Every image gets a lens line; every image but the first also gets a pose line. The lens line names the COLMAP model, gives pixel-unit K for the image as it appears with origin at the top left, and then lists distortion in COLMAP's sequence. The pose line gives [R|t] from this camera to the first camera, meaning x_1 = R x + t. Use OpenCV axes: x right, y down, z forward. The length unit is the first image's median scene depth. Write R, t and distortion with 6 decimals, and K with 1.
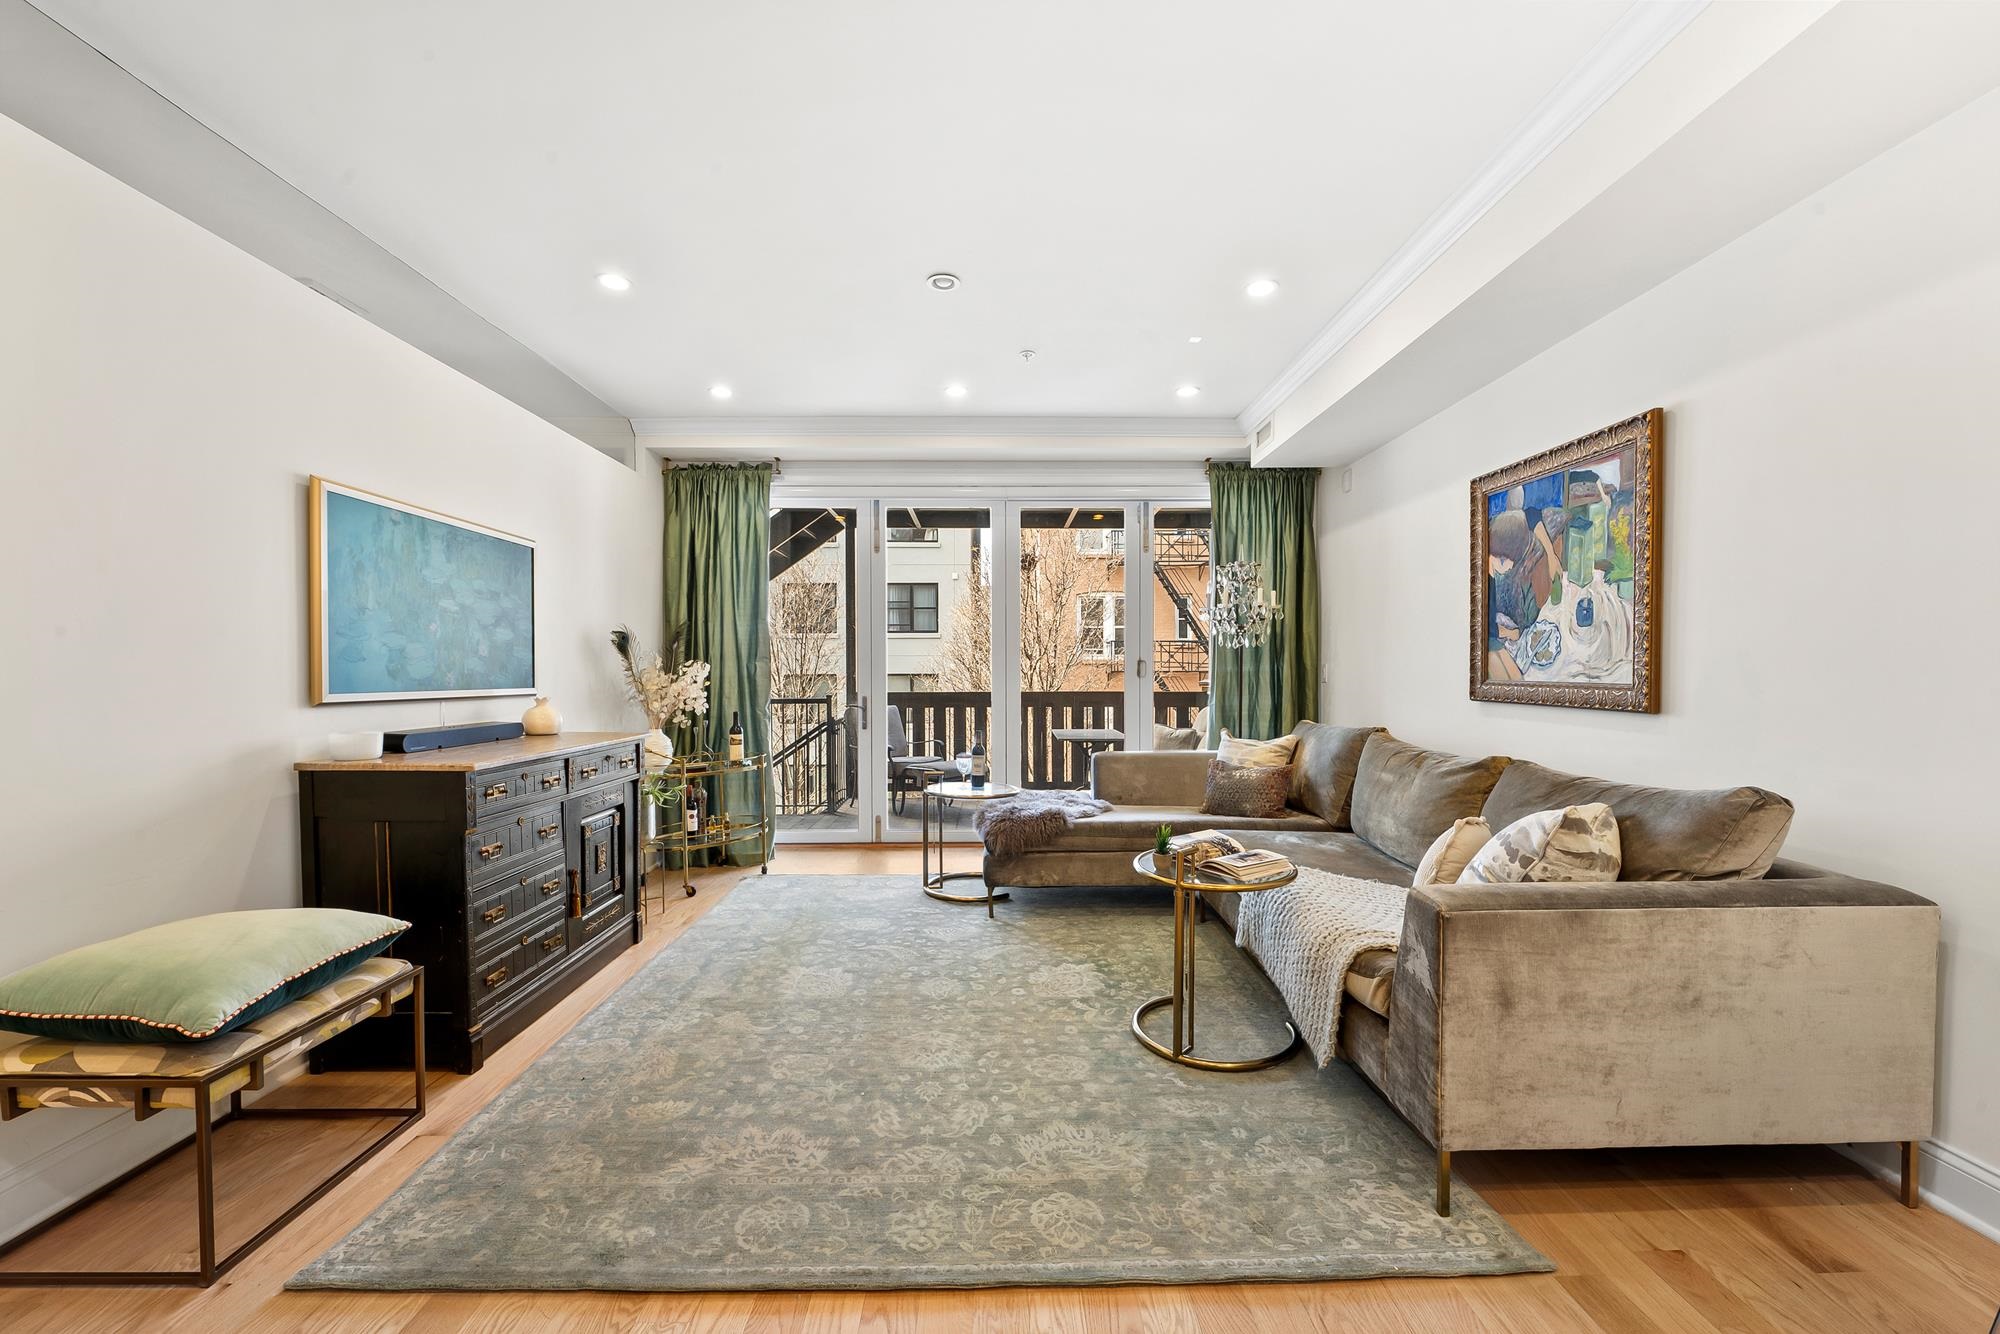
lens RADIAL K [[802.2, 0, 1002.9], [0, 802.2, 685.4], [0, 0, 1]] dist [-0.010001, 0.000142]
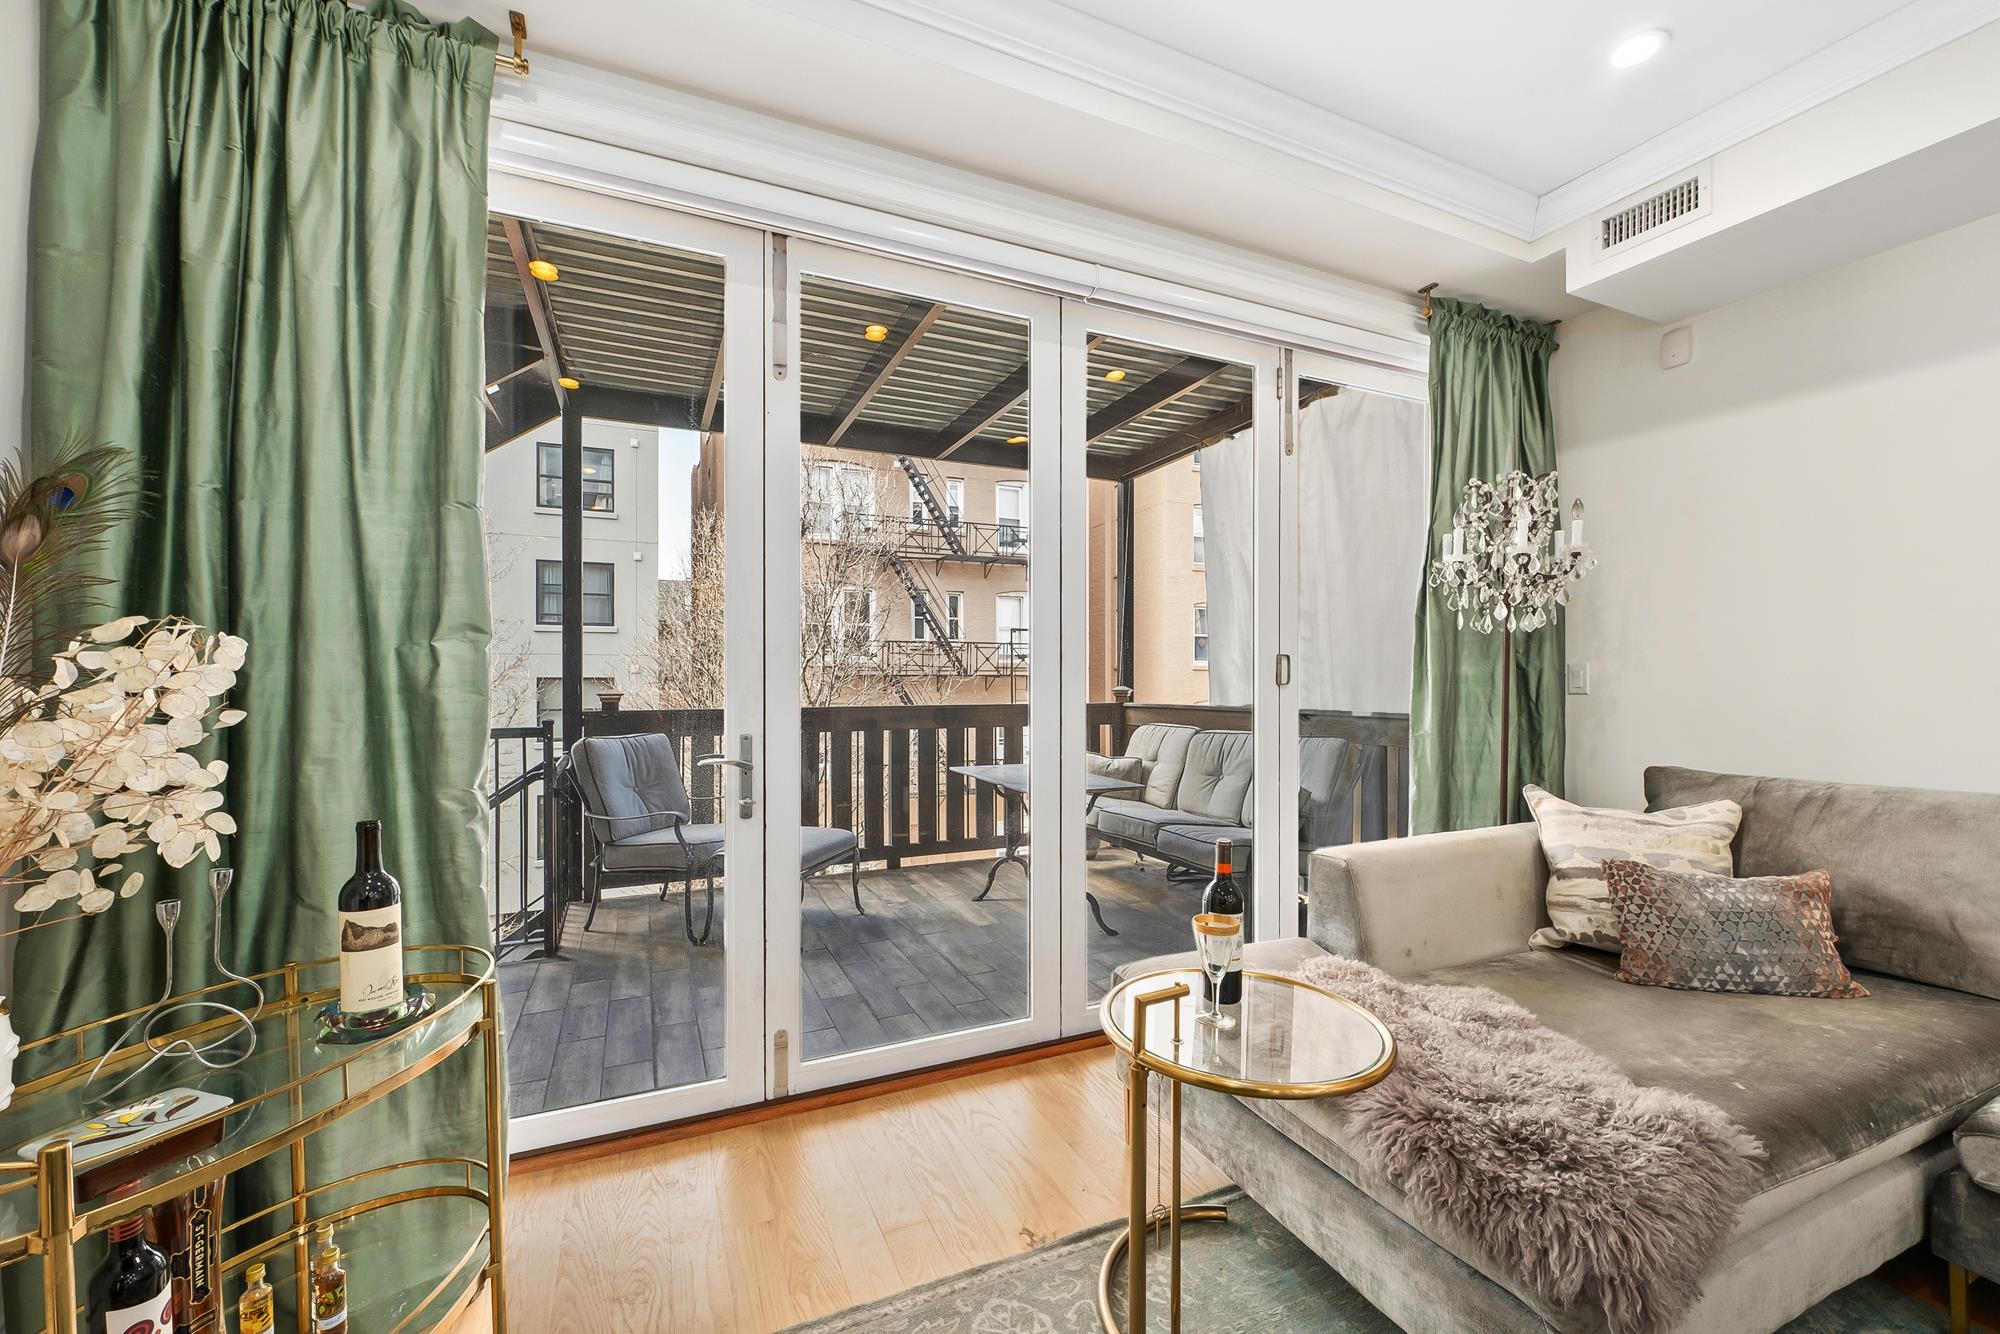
lens RADIAL K [[802.2, 0, 1007.6], [0, 802.2, 677.1], [0, 0, 1]] dist [-0.010001, 0.000142]
pose [[0.915734, 0.000854, 0.401784, -0.347677], [0.005439, 0.999880, -0.014524, -0.014563], [-0.401748, 0.015485, 0.915619, 0.952970]]
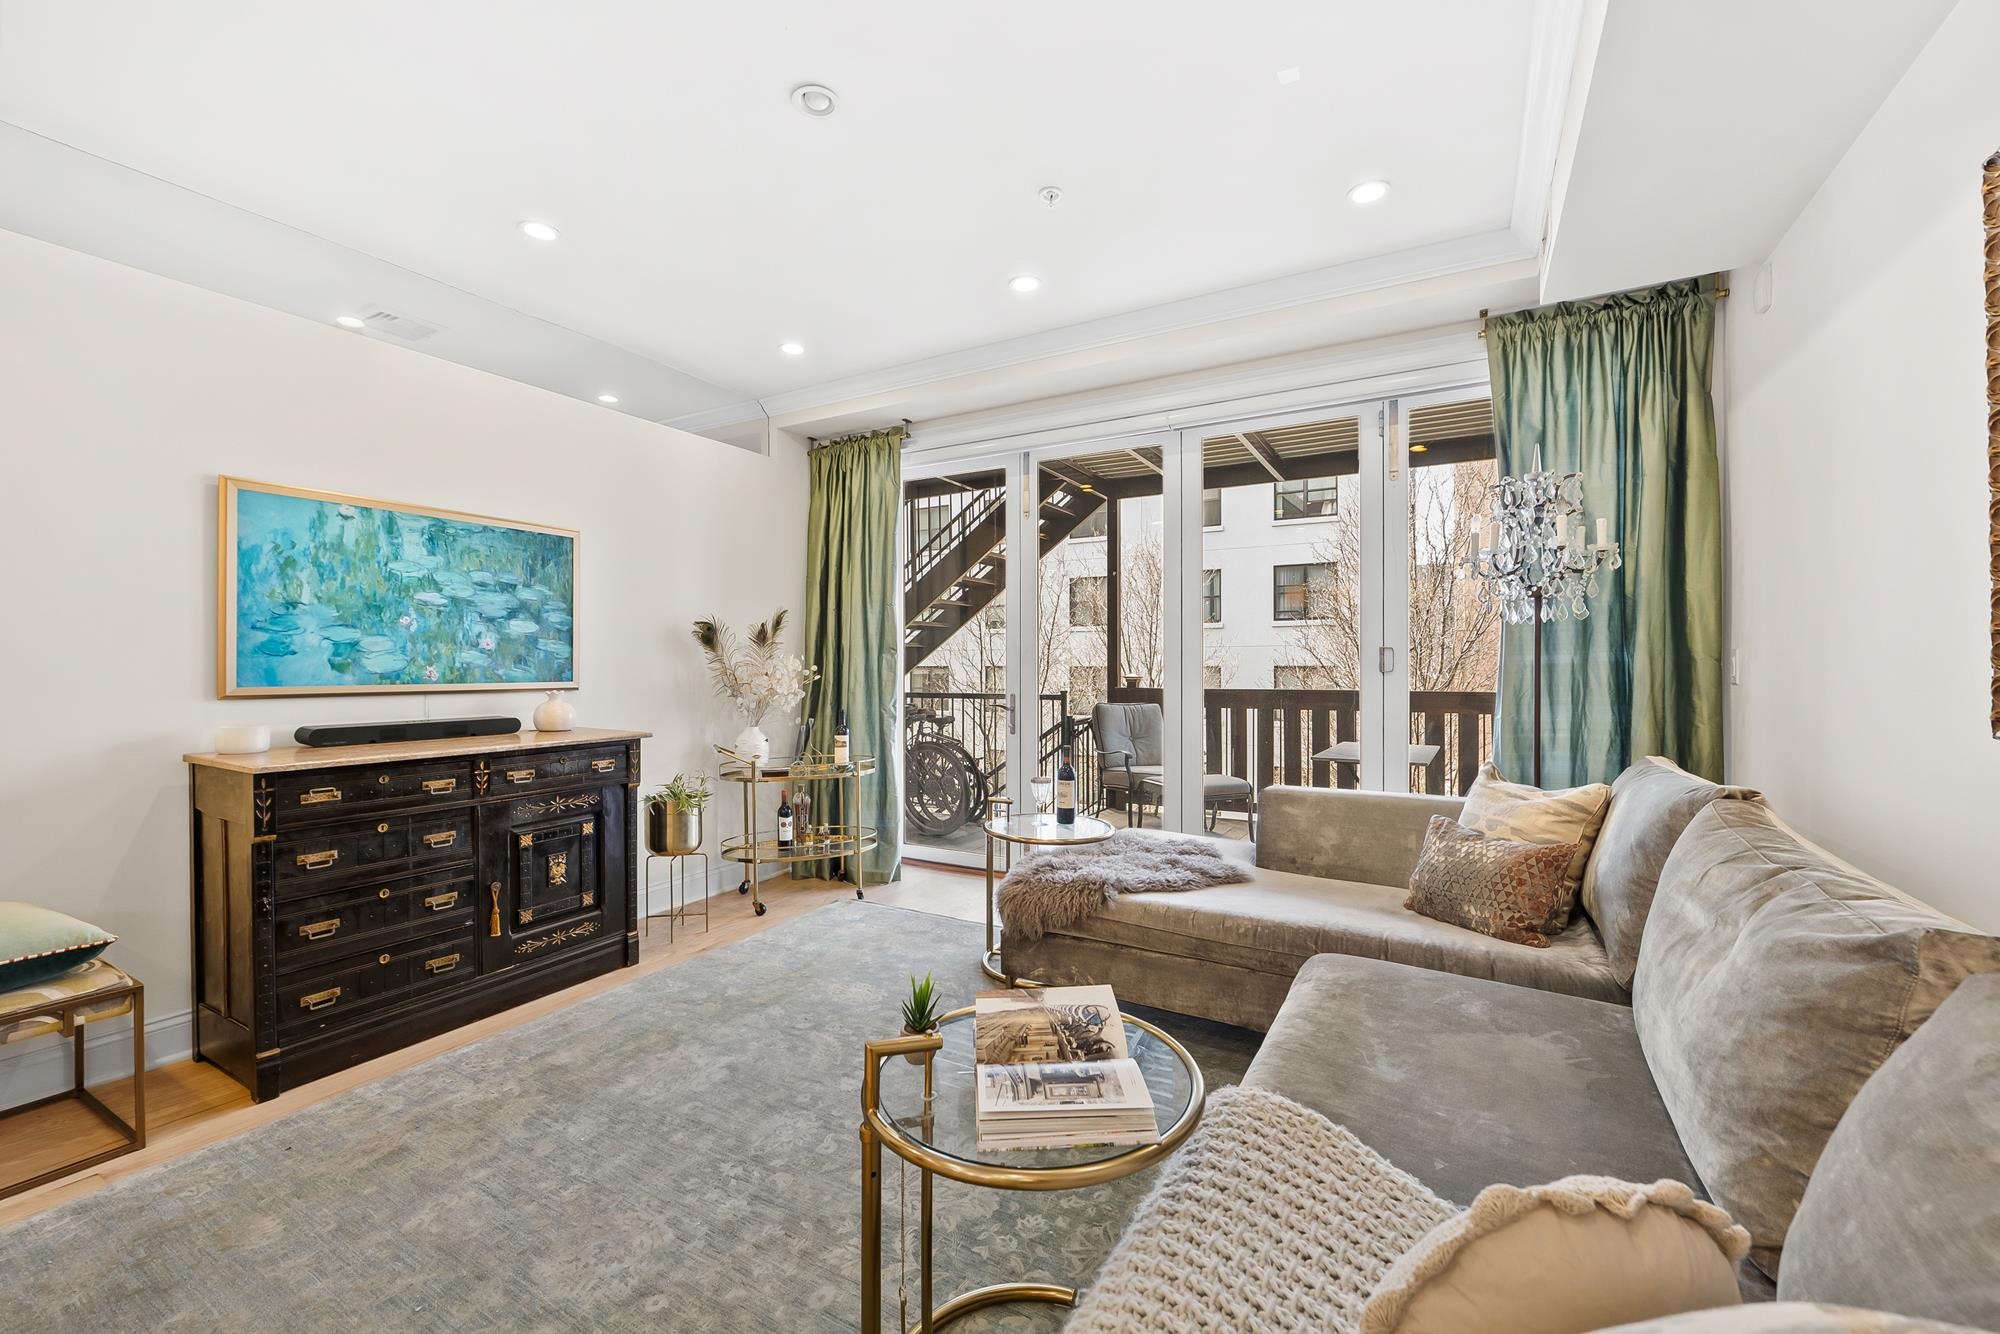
lens RADIAL K [[802.2, 0, 999.1], [0, 802.2, 673.1], [0, 0, 1]] dist [-0.010001, 0.000142]
pose [[0.861166, 0.005174, -0.508297, 0.380891], [-0.007931, 0.999963, -0.003257, -0.008879], [0.508261, 0.006836, 0.861176, 0.459614]]
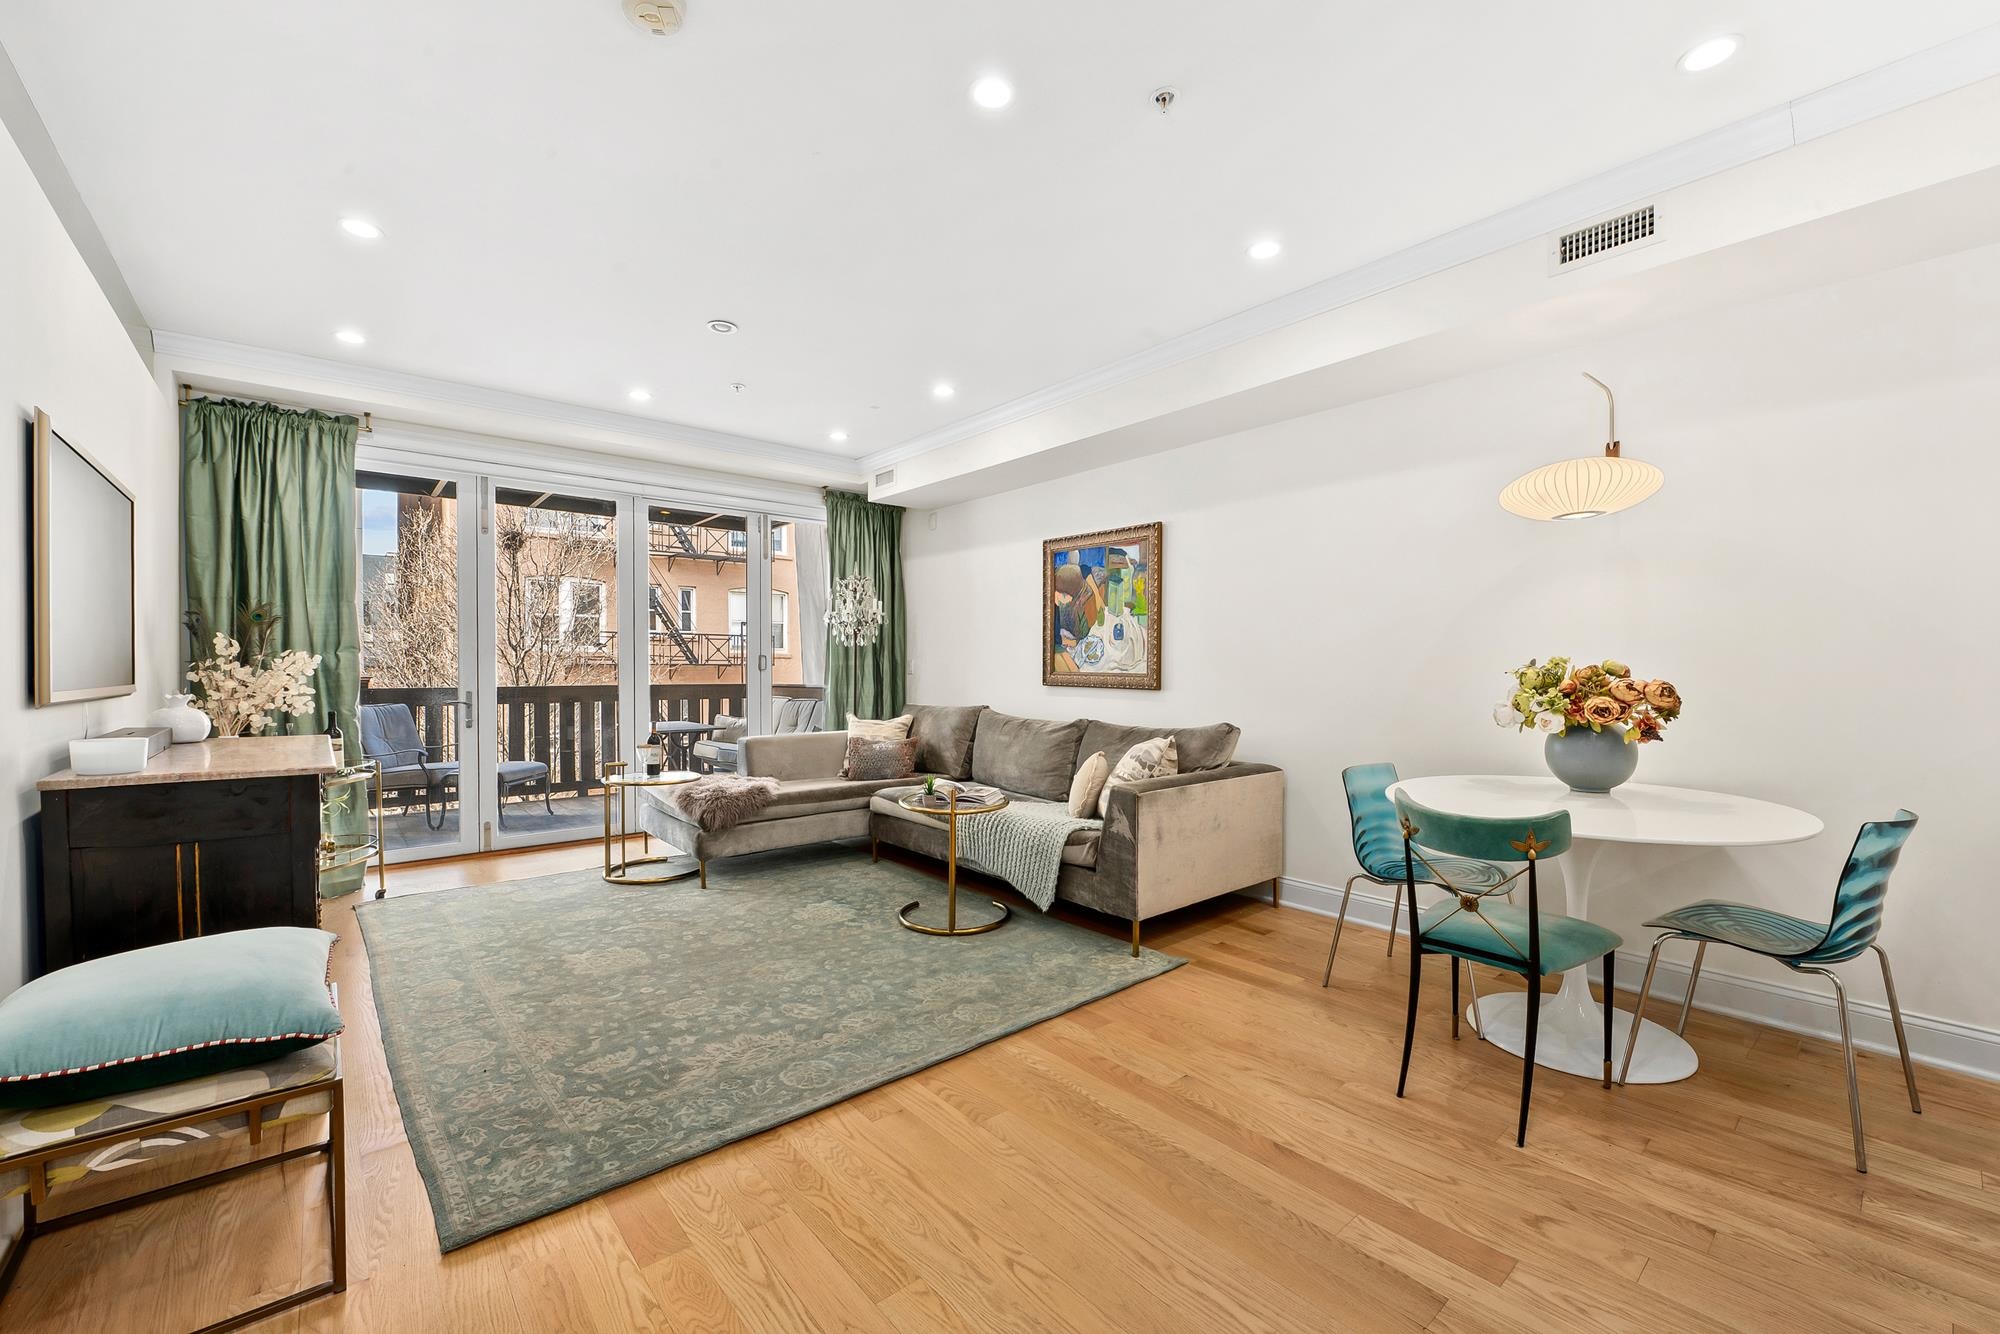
lens RADIAL K [[802.2, 0, 1011.1], [0, 802.2, 675.9], [0, 0, 1]] dist [-0.010001, 0.000142]
pose [[0.765842, -0.004446, 0.643013, -0.461543], [0.006963, 0.999975, -0.001380, 0.002602], [-0.642991, 0.005534, 0.765854, -0.134225]]
